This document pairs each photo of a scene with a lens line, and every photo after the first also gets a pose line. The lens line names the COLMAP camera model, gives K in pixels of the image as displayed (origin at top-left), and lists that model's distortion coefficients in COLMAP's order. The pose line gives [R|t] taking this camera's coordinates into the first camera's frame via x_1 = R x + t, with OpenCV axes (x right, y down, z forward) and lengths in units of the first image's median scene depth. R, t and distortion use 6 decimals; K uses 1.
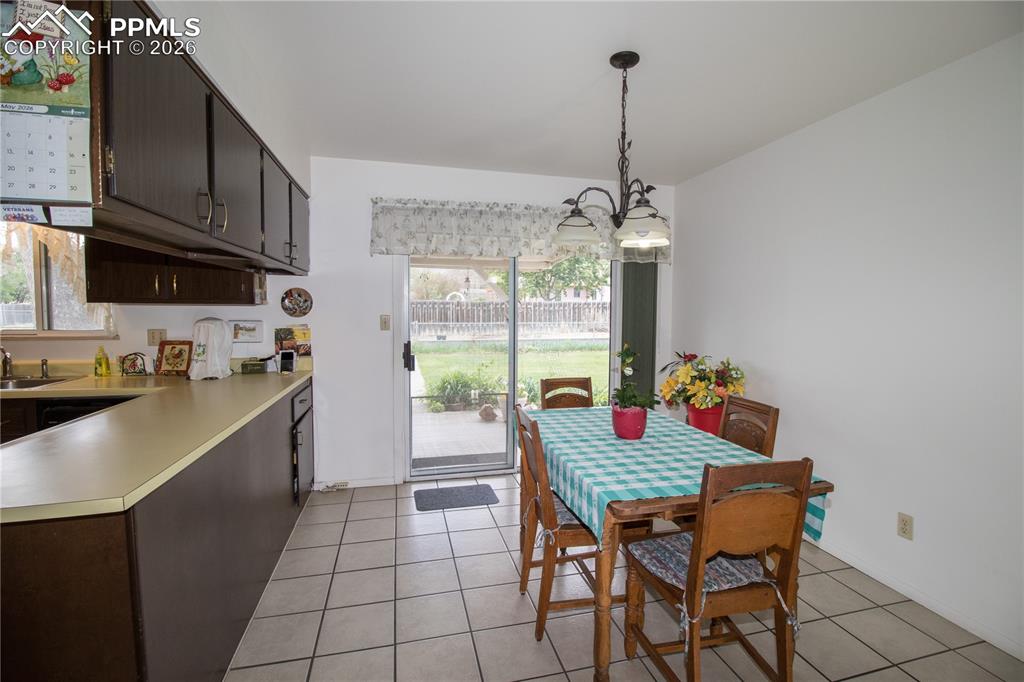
lens RADIAL K [[473.2, 0, 527.3], [0, 473.2, 332.6], [0, 0, 1]] dist [-0.012469, -0.006659]
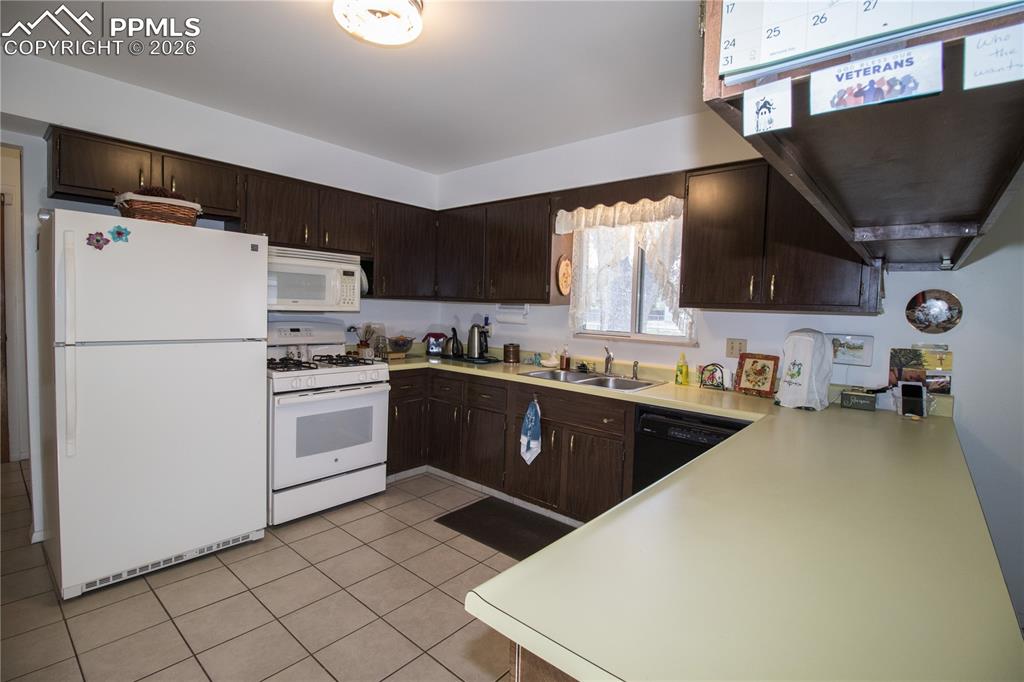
lens RADIAL K [[473.2, 0, 520.4], [0, 473.2, 335.6], [0, 0, 1]] dist [-0.012469, -0.006659]
pose [[0.565929, 0.058726, -0.822360, -0.300165], [-0.067734, 0.997400, 0.024613, -0.007791], [0.821667, 0.041772, 0.568435, 0.168738]]
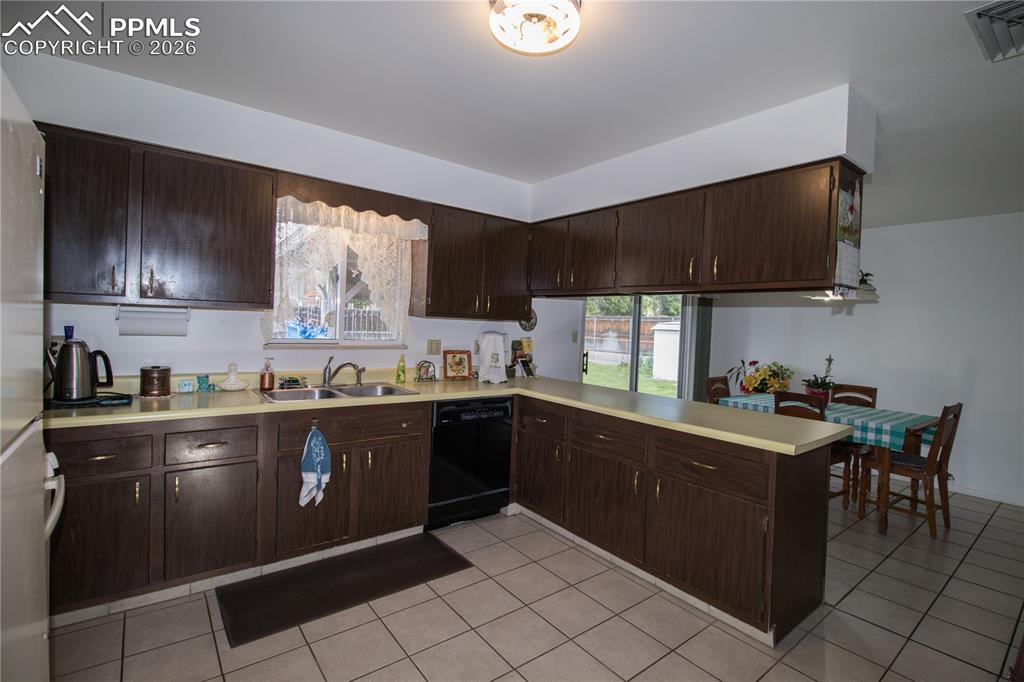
lens RADIAL K [[473.2, 0, 517.4], [0, 473.2, 337.1], [0, 0, 1]] dist [-0.012469, -0.006659]
pose [[0.919352, 0.016253, 0.393101, -1.073107], [-0.011392, 0.999827, -0.014695, 0.000306], [-0.393272, 0.009032, 0.919378, -0.125267]]
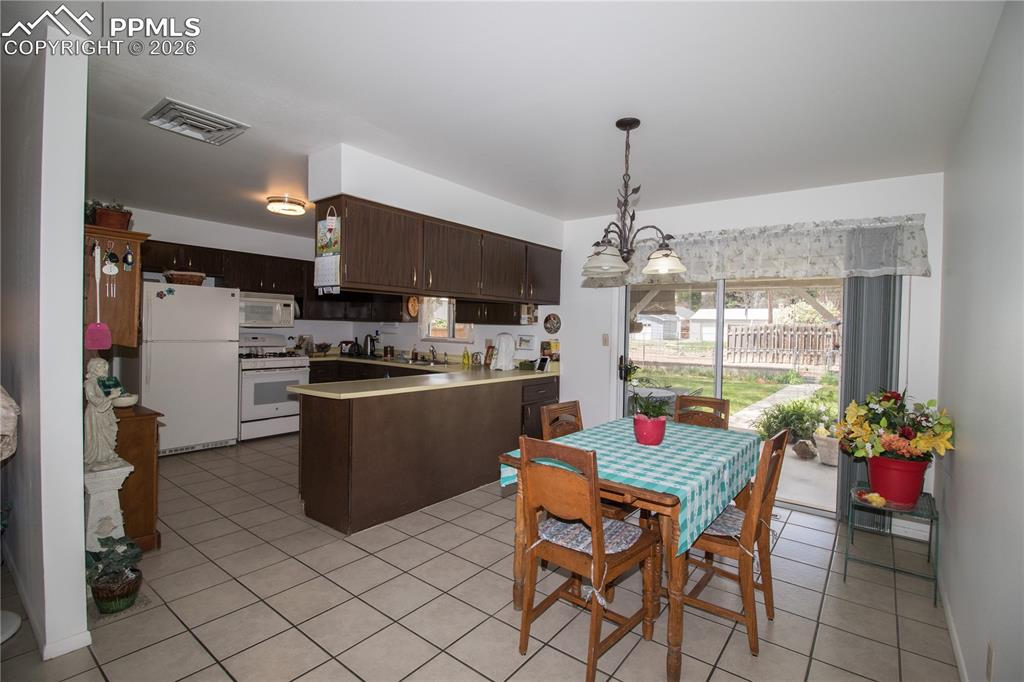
lens RADIAL K [[473.2, 0, 527.4], [0, 473.2, 334.9], [0, 0, 1]] dist [-0.012469, -0.006659]
pose [[0.618341, 0.019883, -0.785658, 0.651329], [-0.057434, 0.998150, -0.019942, 0.003743], [0.783808, 0.057454, 0.618339, 0.050156]]
